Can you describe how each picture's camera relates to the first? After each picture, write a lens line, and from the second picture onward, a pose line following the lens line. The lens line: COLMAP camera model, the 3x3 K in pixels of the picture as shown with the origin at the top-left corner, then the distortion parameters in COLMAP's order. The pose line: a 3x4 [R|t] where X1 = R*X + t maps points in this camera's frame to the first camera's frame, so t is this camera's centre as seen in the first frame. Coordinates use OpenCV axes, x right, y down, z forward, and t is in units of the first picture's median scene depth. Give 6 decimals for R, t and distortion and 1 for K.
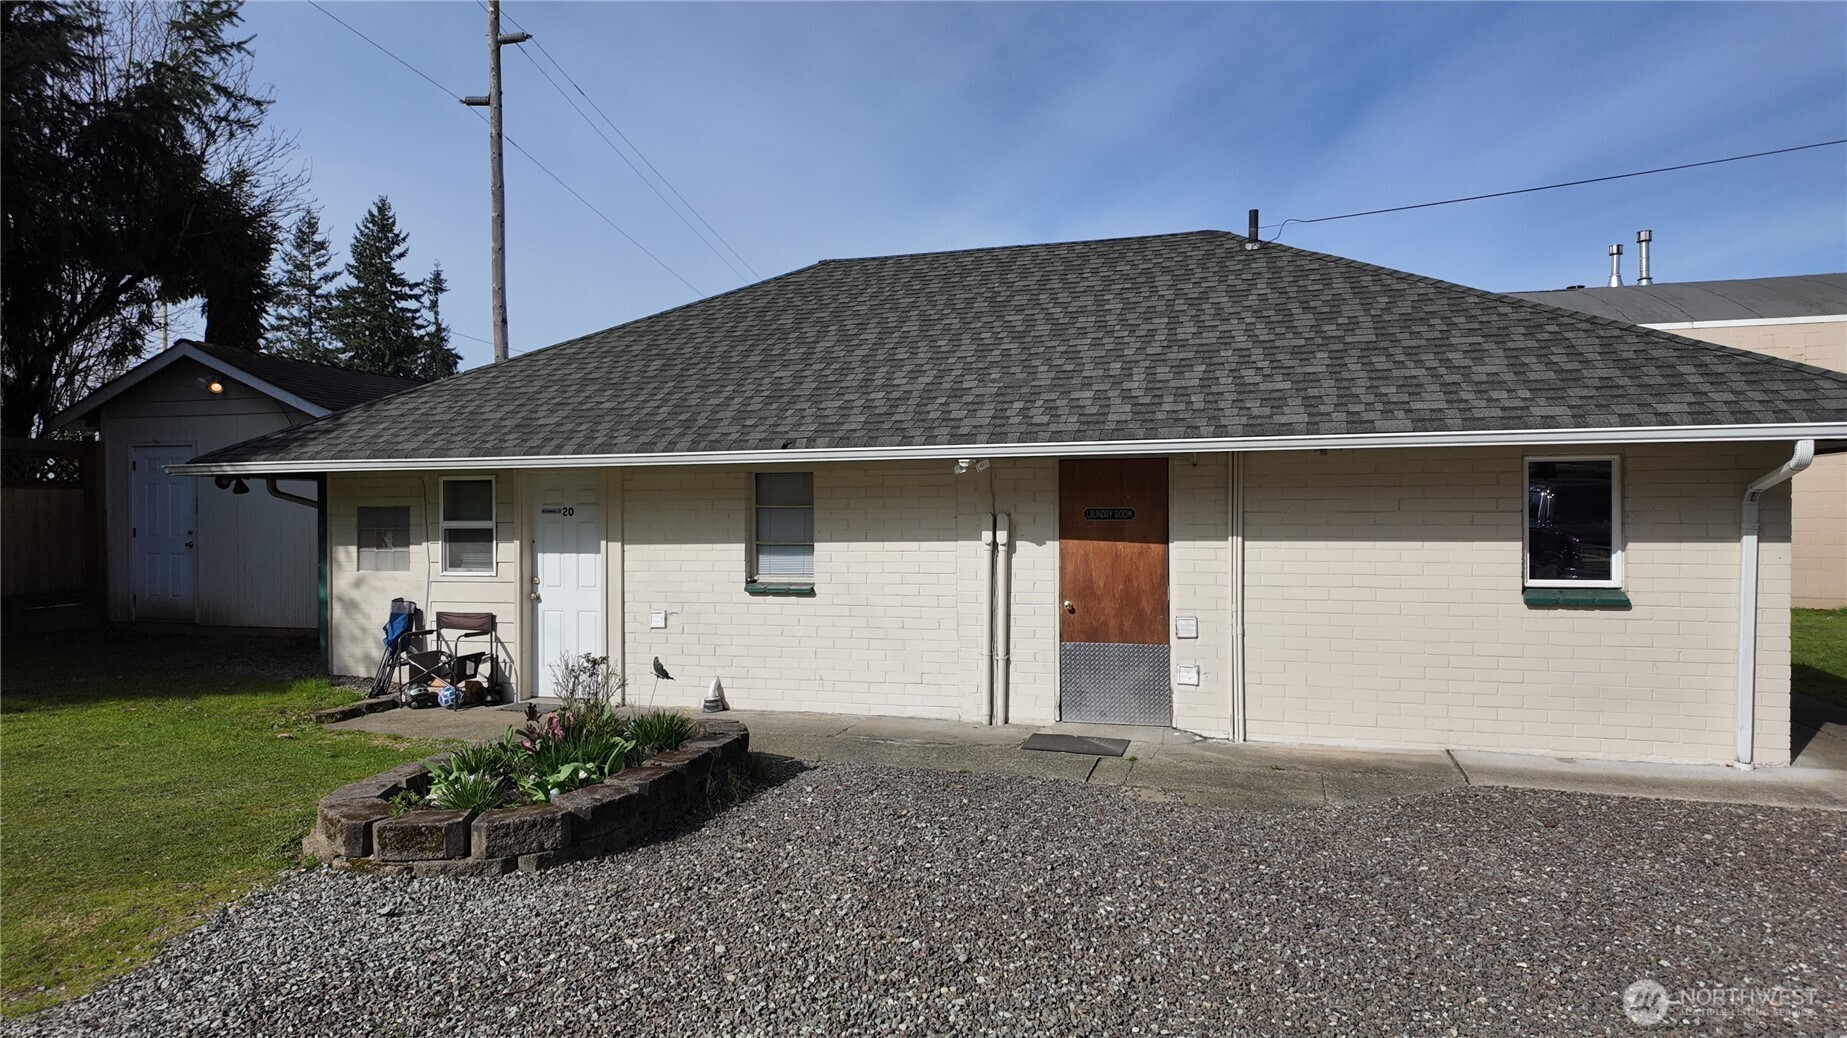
lens RADIAL K [[1068.8, 0, 923.5], [0, 1068.8, 519.0], [0, 0, 1]] dist [-0.004015, 0.000285]
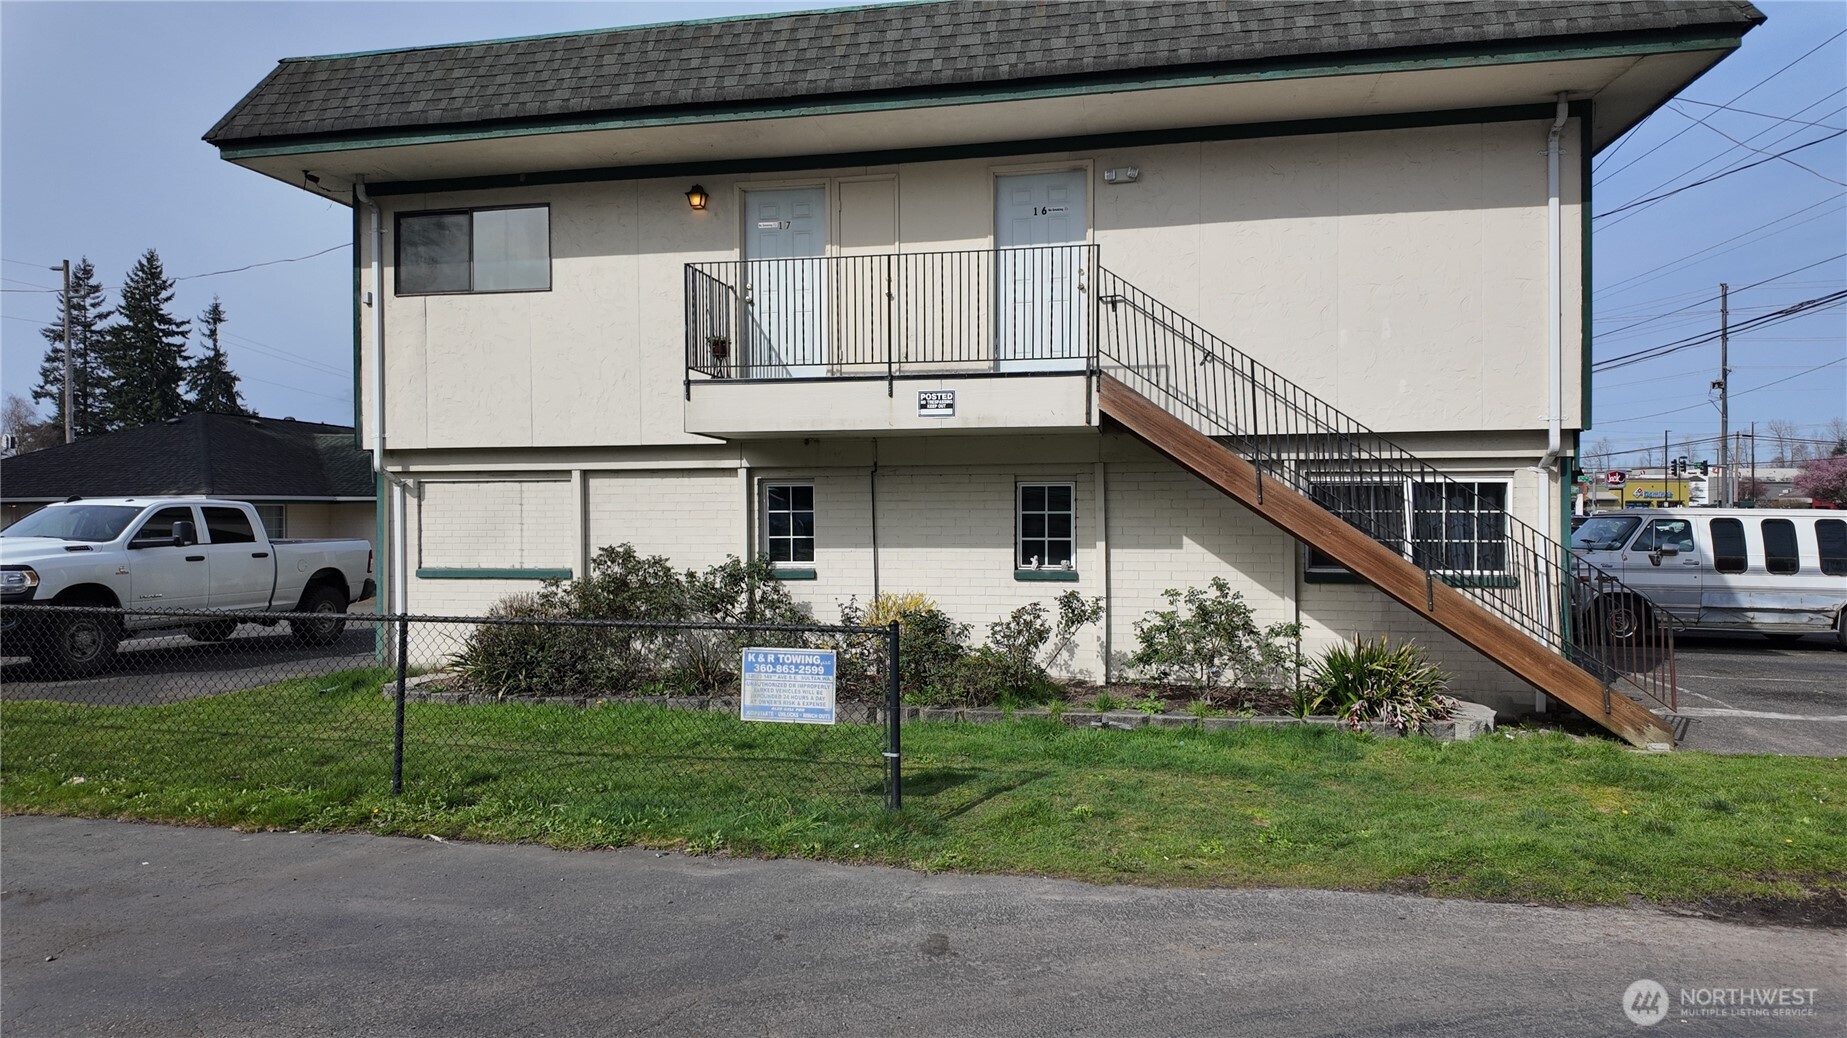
lens RADIAL K [[1068.8, 0, 923.5], [0, 1068.8, 519.0], [0, 0, 1]] dist [-0.004015, 0.000285]
pose [[0.995021, 0.005592, 0.099506, 0.231148], [-0.005729, 0.999983, 0.001086, -0.007843], [-0.099498, -0.001651, 0.995036, -0.266086]]
